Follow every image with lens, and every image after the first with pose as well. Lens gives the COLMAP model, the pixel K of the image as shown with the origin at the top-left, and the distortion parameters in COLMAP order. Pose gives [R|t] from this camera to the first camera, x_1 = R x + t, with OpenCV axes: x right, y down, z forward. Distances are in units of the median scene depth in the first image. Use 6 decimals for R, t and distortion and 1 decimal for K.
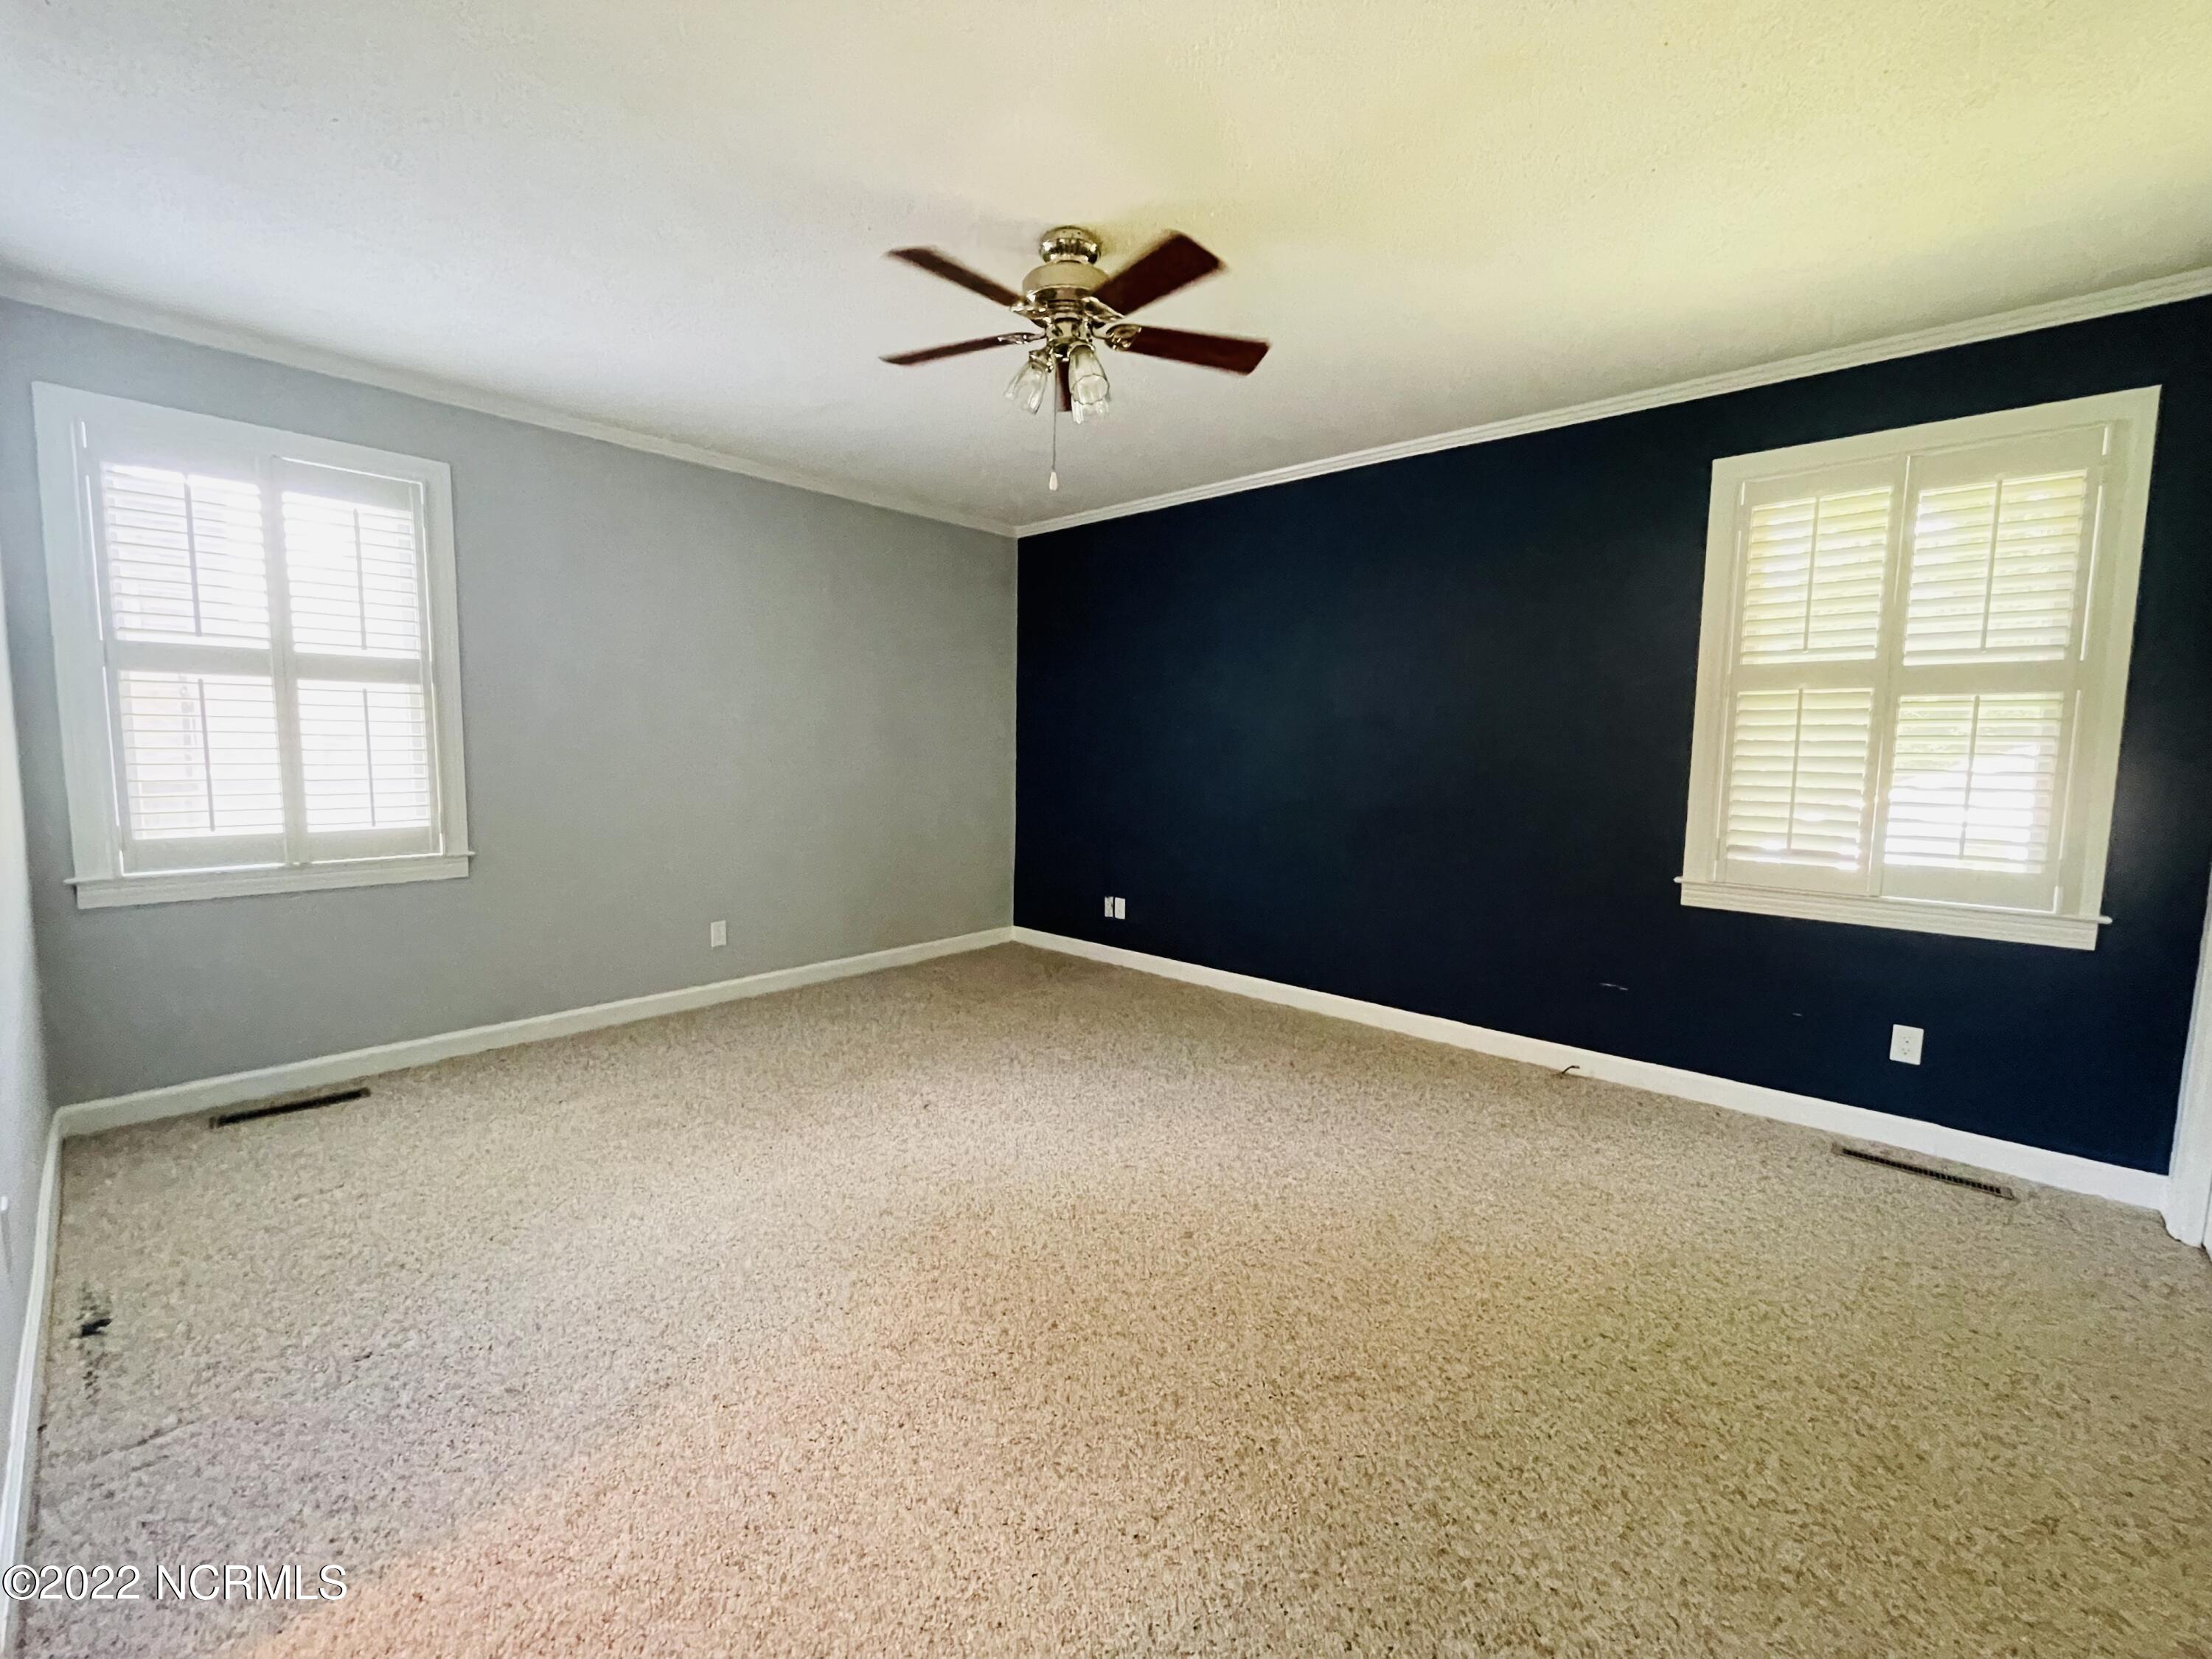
lens RADIAL K [[896.1, 0, 1092.5], [0, 896.1, 821.8], [0, 0, 1]] dist [0.000890, -0.000323]
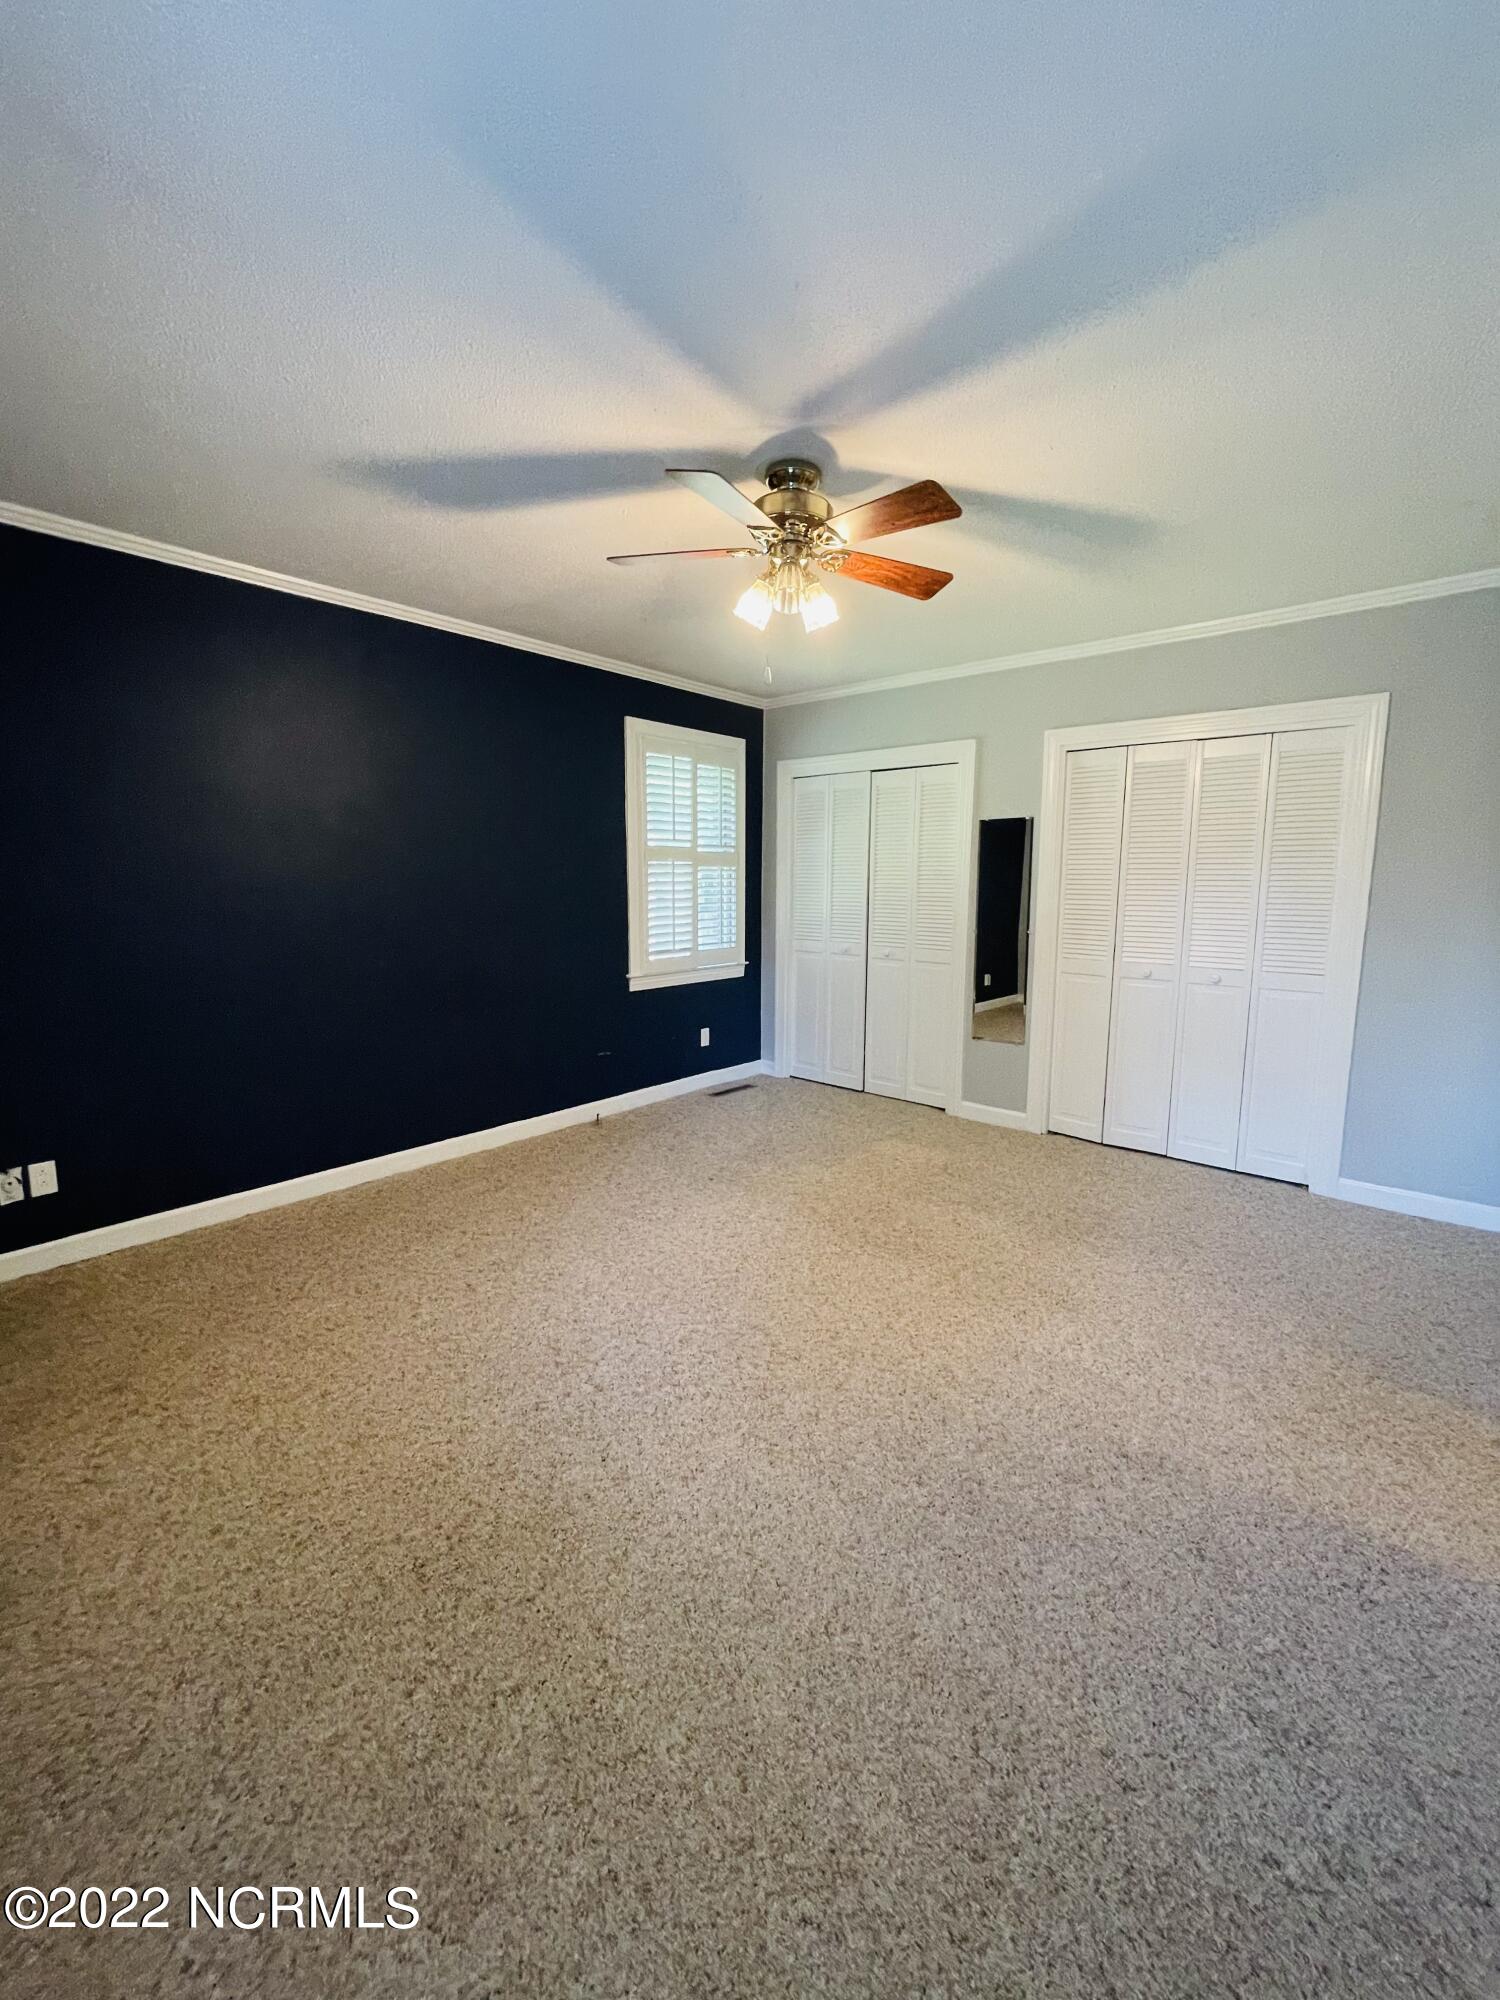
lens RADIAL K [[810.2, 0, 750.4], [0, 810.2, 989.6], [0, 0, 1]] dist [0.000890, -0.000323]
pose [[-0.017567, -0.153082, 0.988057, -0.814359], [0.083332, 0.984547, 0.154020, -0.122237], [-0.996367, 0.085042, -0.004539, 0.810026]]
